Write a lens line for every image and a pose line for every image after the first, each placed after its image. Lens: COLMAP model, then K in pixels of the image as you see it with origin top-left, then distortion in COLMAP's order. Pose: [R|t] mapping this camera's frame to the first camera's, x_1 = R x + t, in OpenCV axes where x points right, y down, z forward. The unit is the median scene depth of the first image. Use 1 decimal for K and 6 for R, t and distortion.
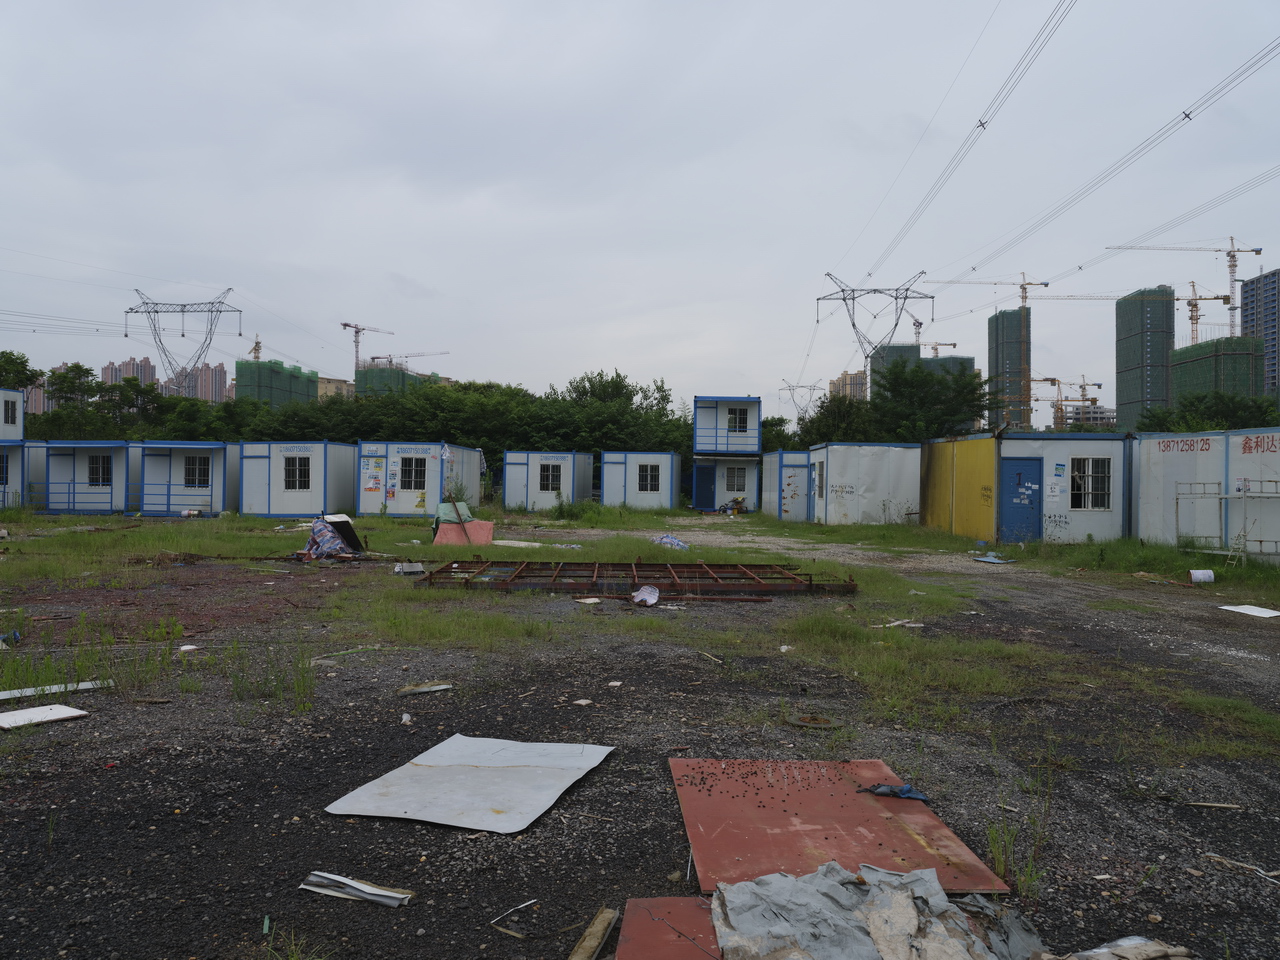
lens RADIAL K [[963.8, 0, 639.5], [0, 963.8, 464.1], [0, 0, 1]] dist [-0.001408, 0.000416]
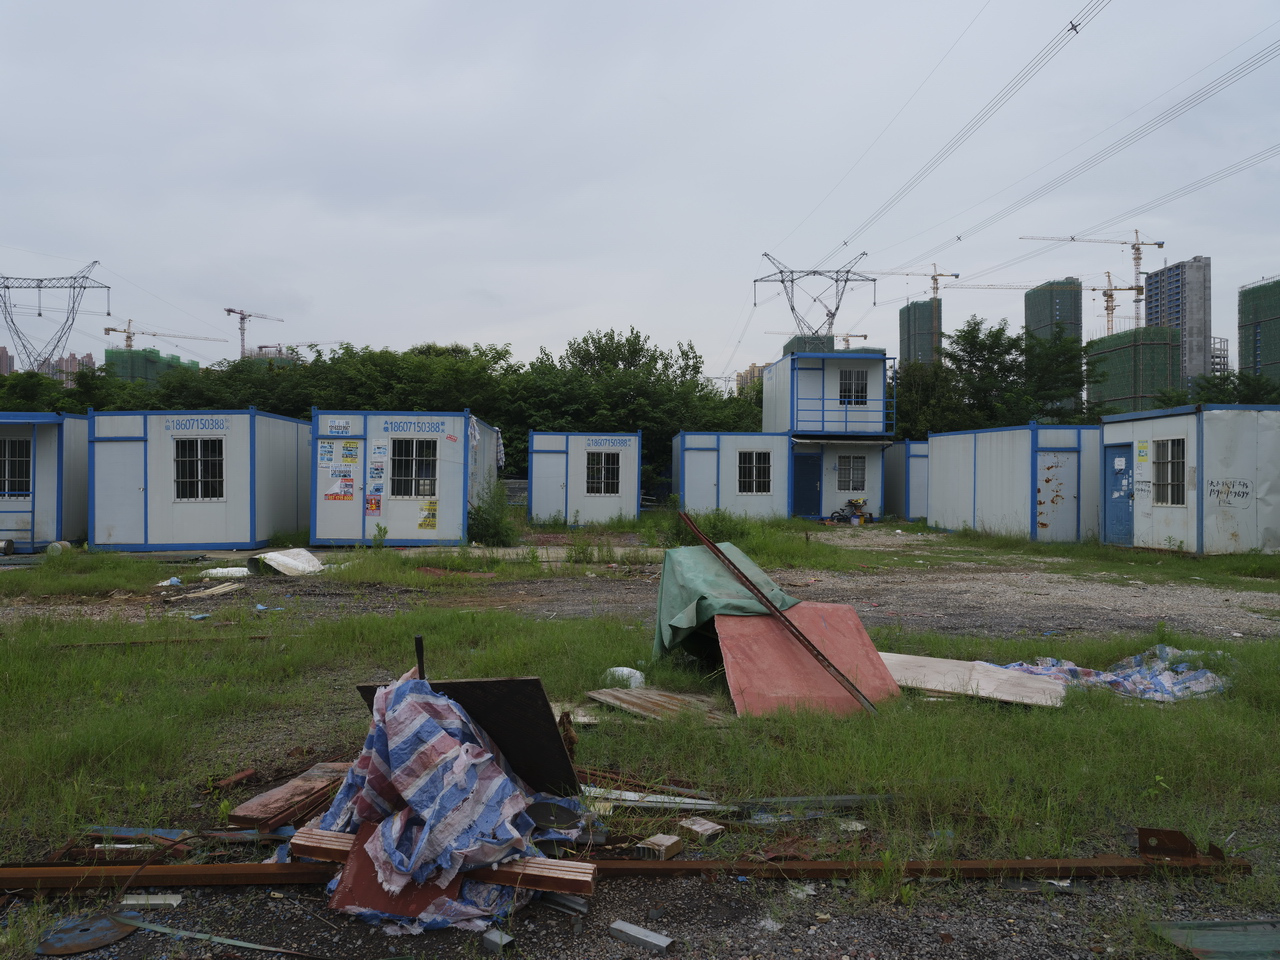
lens RADIAL K [[977.8, 0, 638.9], [0, 977.8, 463.5], [0, 0, 1]] dist [0.001270, -0.003971]
pose [[0.994854, -0.008309, 0.100982, -0.156175], [0.007847, 0.999957, 0.004976, 0.005460], [-0.101019, -0.004158, 0.994876, 0.405358]]
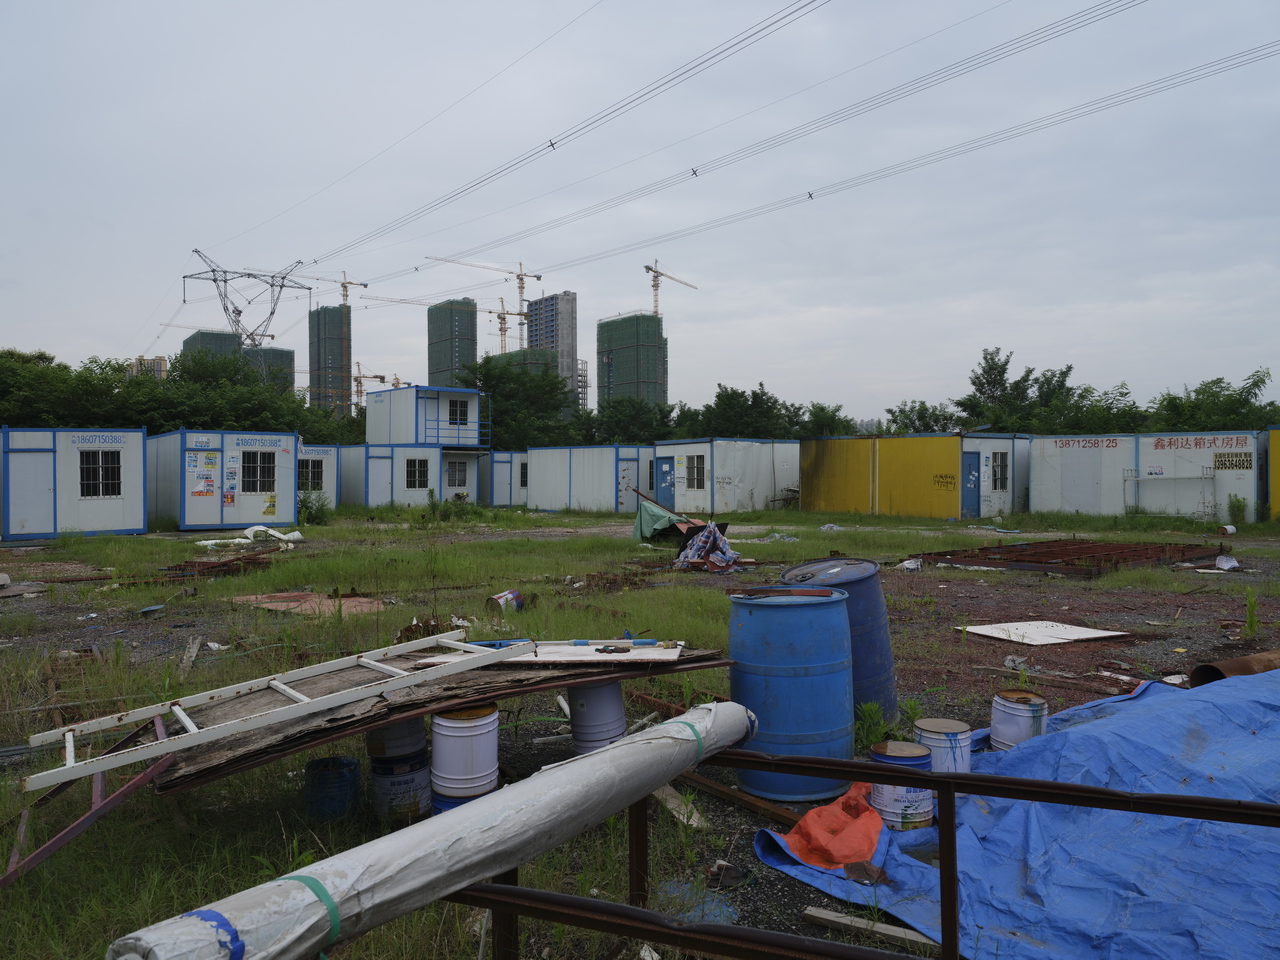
lens RADIAL K [[963.8, 0, 639.5], [0, 963.8, 464.1], [0, 0, 1]] dist [-0.001408, 0.000416]
pose [[0.761852, -0.008550, 0.647695, -0.489588], [0.004291, 0.999958, 0.008153, -0.001440], [-0.647737, -0.003432, 0.761856, 0.191797]]
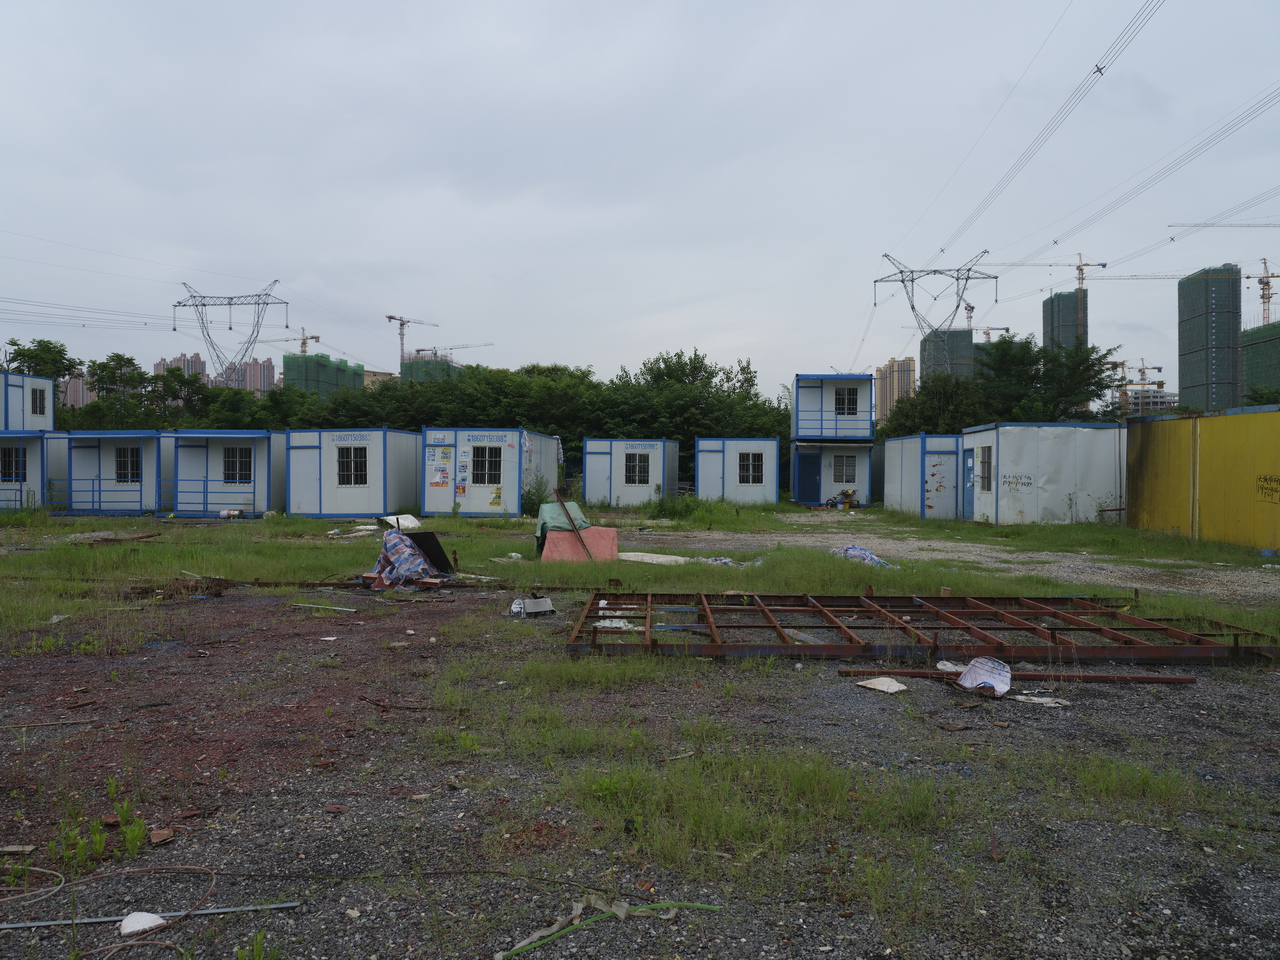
lens RADIAL K [[963.8, 0, 639.5], [0, 963.8, 464.1], [0, 0, 1]] dist [-0.001408, 0.000416]
pose [[0.998998, -0.008205, -0.044006, -0.060477], [0.008643, 0.999915, 0.009778, 0.001595], [0.043922, -0.010148, 0.998983, 0.150749]]
